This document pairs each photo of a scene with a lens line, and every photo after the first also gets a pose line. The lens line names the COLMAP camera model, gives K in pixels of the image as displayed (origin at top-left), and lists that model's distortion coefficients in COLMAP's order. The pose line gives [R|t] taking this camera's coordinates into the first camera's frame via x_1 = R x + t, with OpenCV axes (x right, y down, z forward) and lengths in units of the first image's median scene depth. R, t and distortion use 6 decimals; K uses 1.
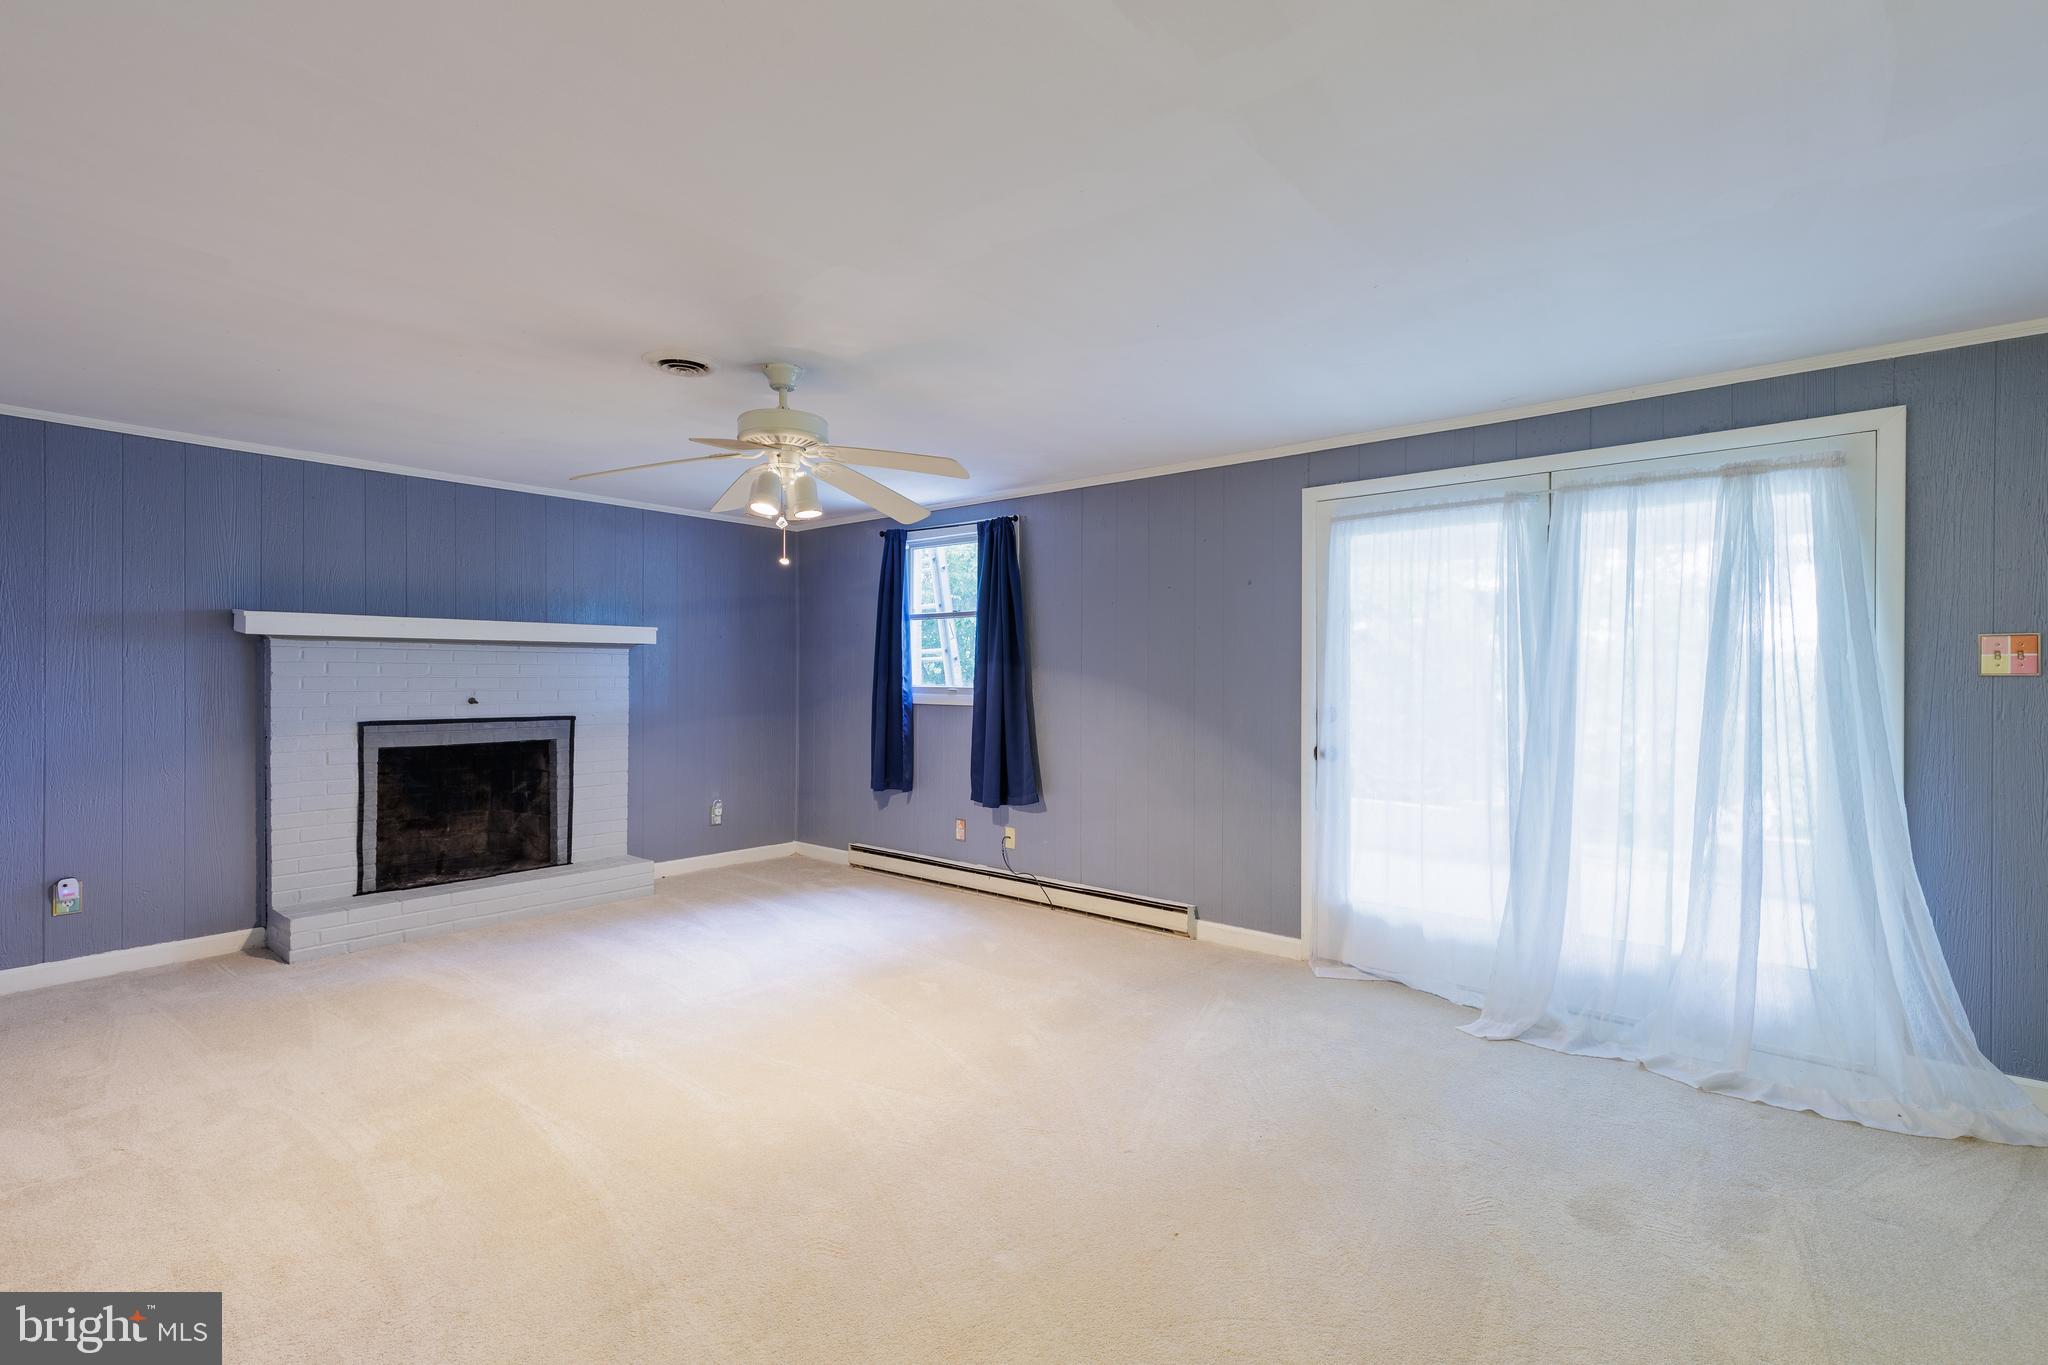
lens RADIAL K [[911.4, 0, 1024.0], [0, 911.4, 682.5], [0, 0, 1]] dist [0.009208, -0.000340]
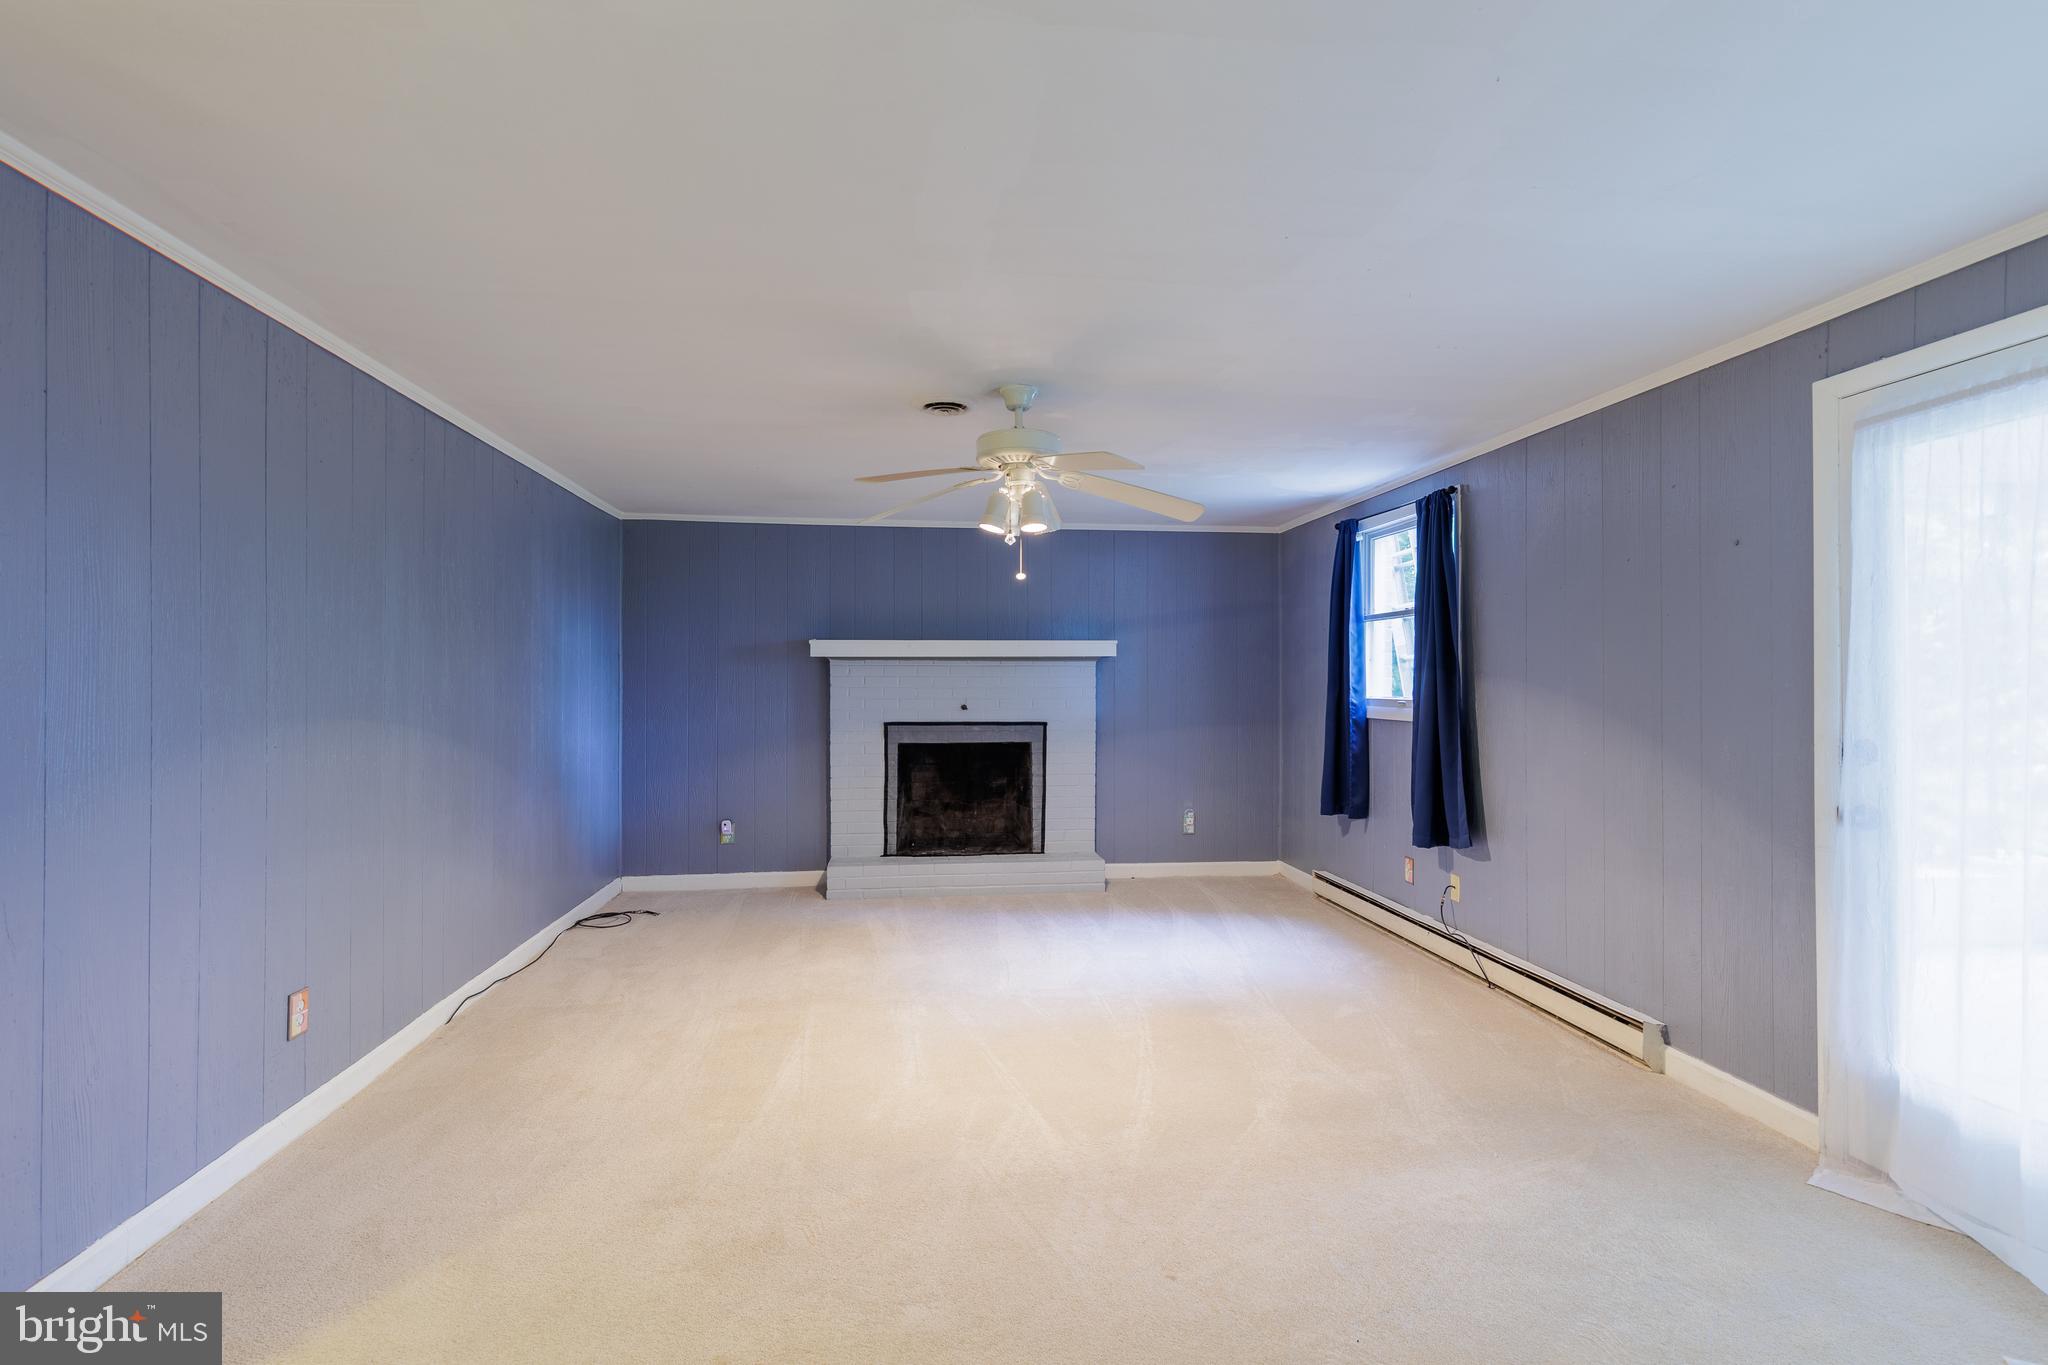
lens RADIAL K [[937.0, 0, 1027.8], [0, 937.0, 679.7], [0, 0, 1]] dist [0.015461, -0.007521]
pose [[0.736116, -0.005781, -0.676830, 0.316462], [-0.002127, 0.999939, -0.010855, -0.003234], [0.676852, 0.009430, 0.736059, 0.159270]]
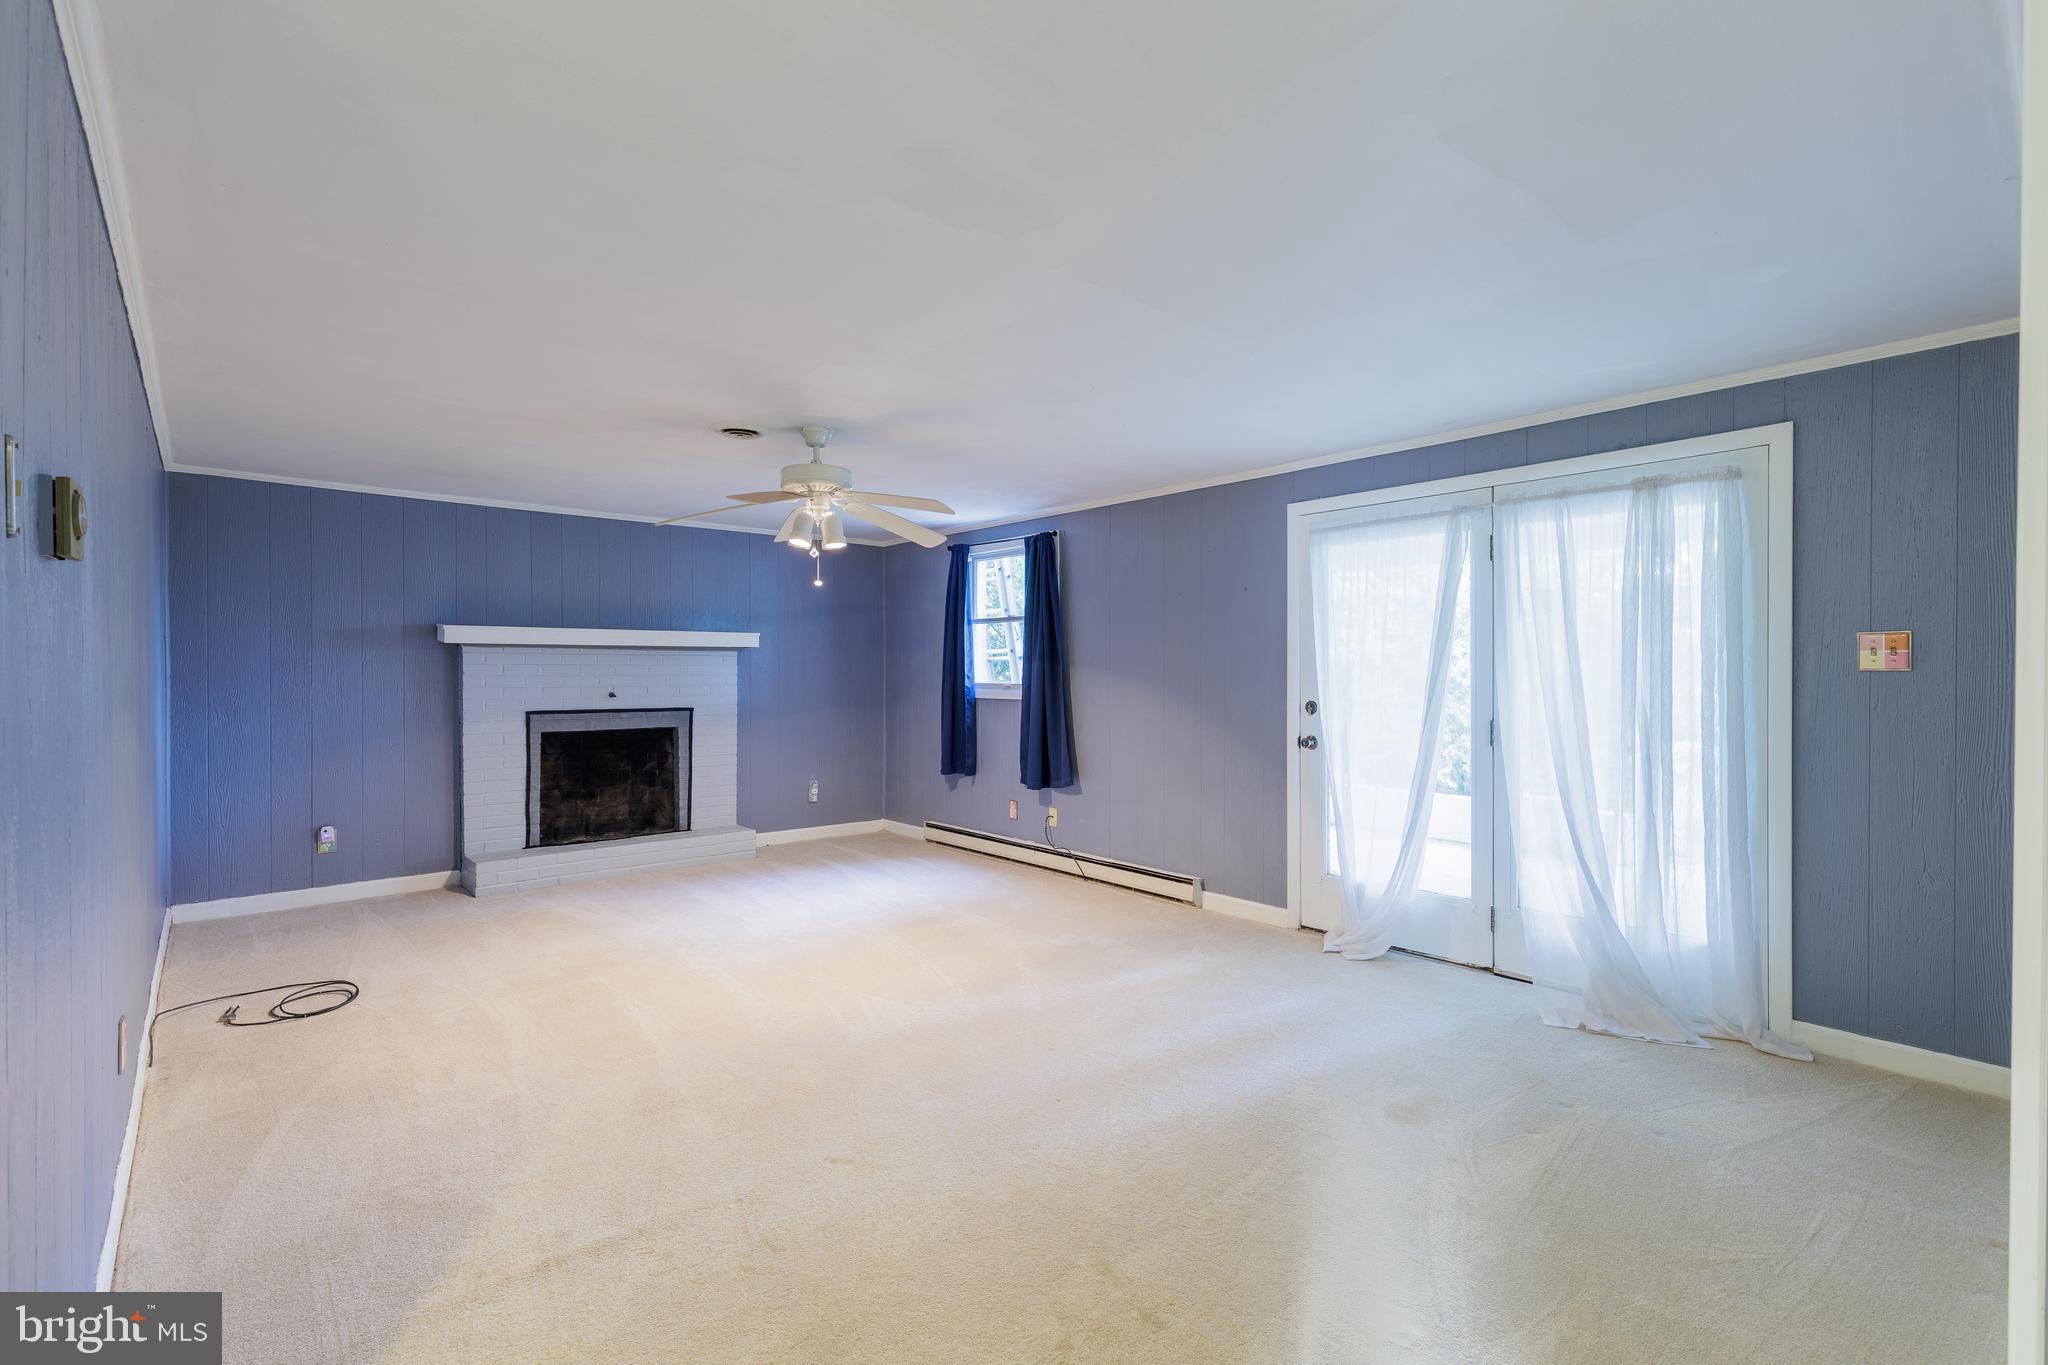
lens RADIAL K [[908.5, 0, 1024.0], [0, 908.5, 682.5], [0, 0, 1]] dist [0.017978, -0.006944]
pose [[0.987486, -0.001481, -0.157702, 0.149063], [0.002034, 0.999992, 0.003344, 0.000377], [0.157696, -0.003623, 0.987481, -0.134428]]
